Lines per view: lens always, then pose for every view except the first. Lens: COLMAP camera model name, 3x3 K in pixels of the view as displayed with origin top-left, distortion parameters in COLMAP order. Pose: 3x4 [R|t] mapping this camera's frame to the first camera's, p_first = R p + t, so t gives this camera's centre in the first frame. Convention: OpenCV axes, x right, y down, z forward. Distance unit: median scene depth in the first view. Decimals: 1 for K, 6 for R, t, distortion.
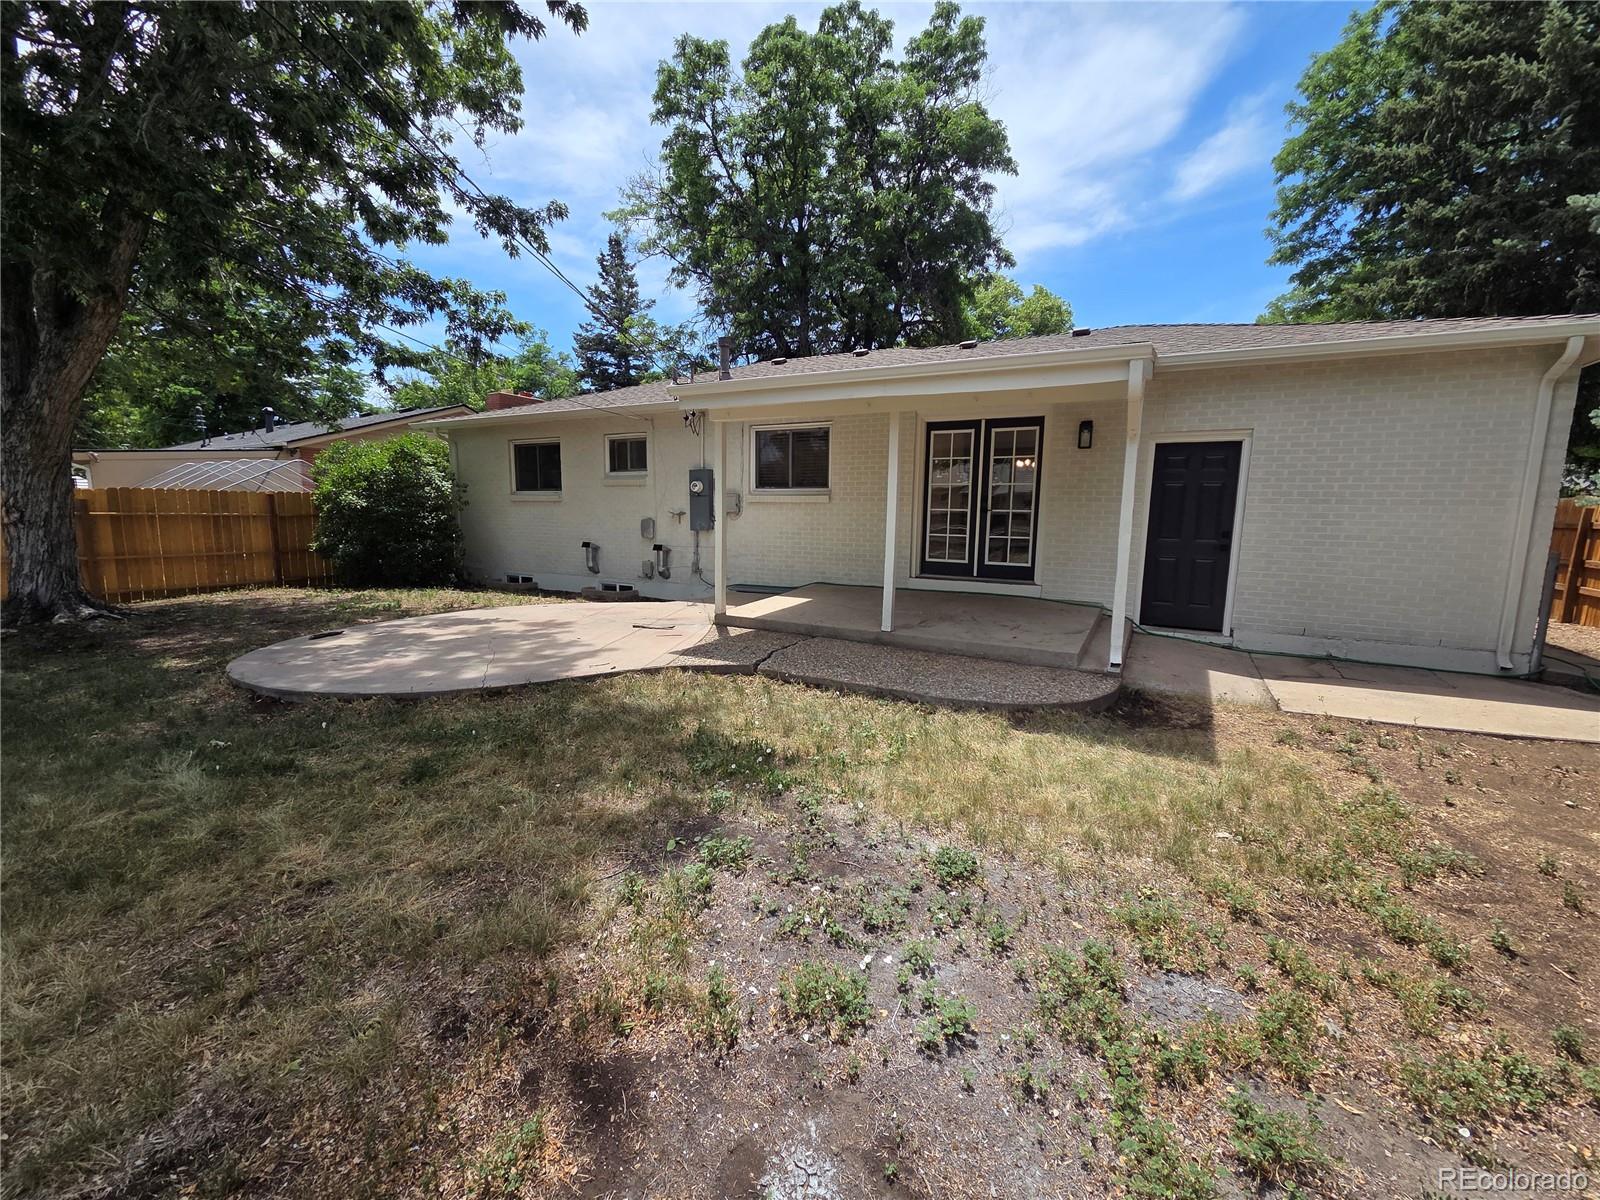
lens RADIAL K [[654.7, 0, 800.0], [0, 654.7, 601.3], [0, 0, 1]] dist [0.003375, -0.000476]
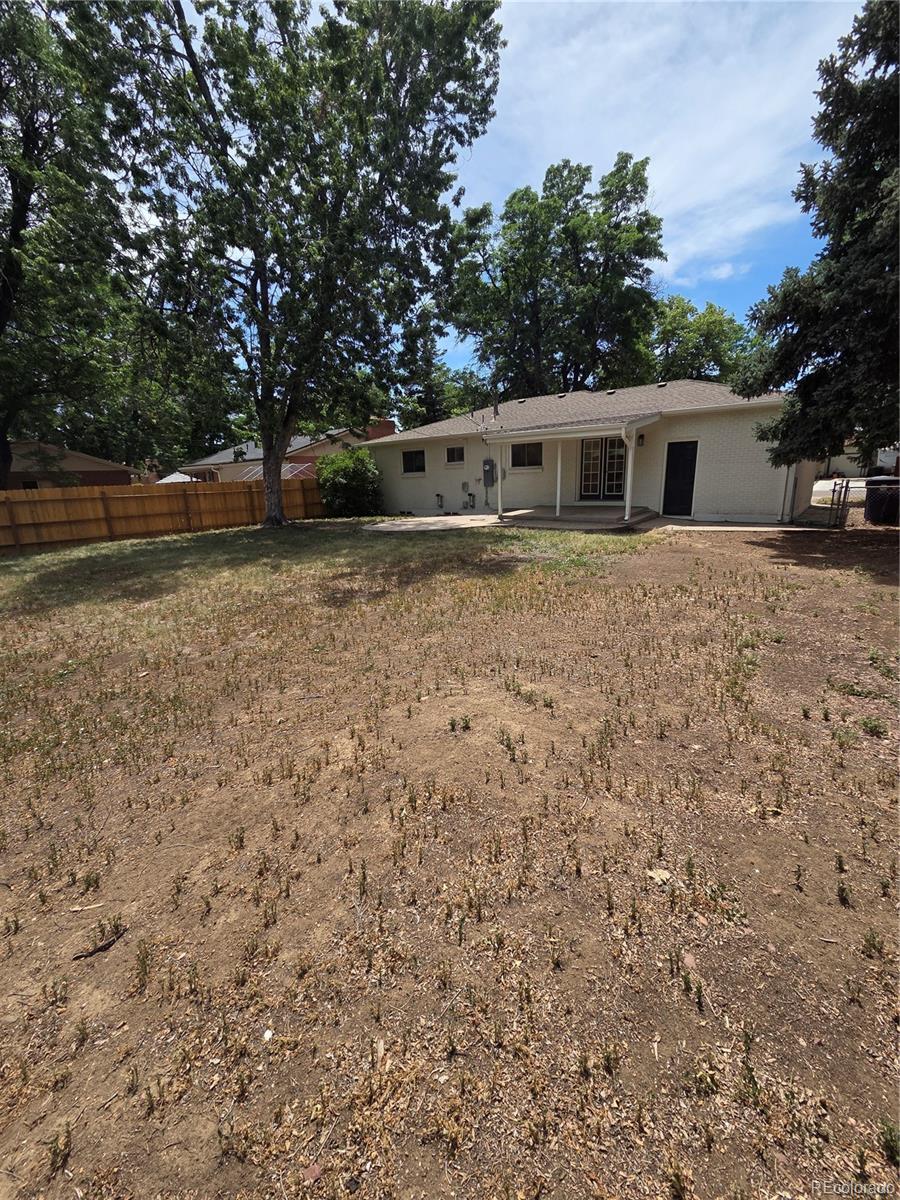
lens RADIAL K [[491.0, 0, 452.1], [0, 491.0, 602.8], [0, 0, 1]] dist [0.003375, -0.000476]
pose [[0.983988, -0.002181, -0.178223, 0.031530], [0.022320, 0.993561, 0.111076, 0.099037], [0.176833, -0.113276, 0.977701, -0.729415]]
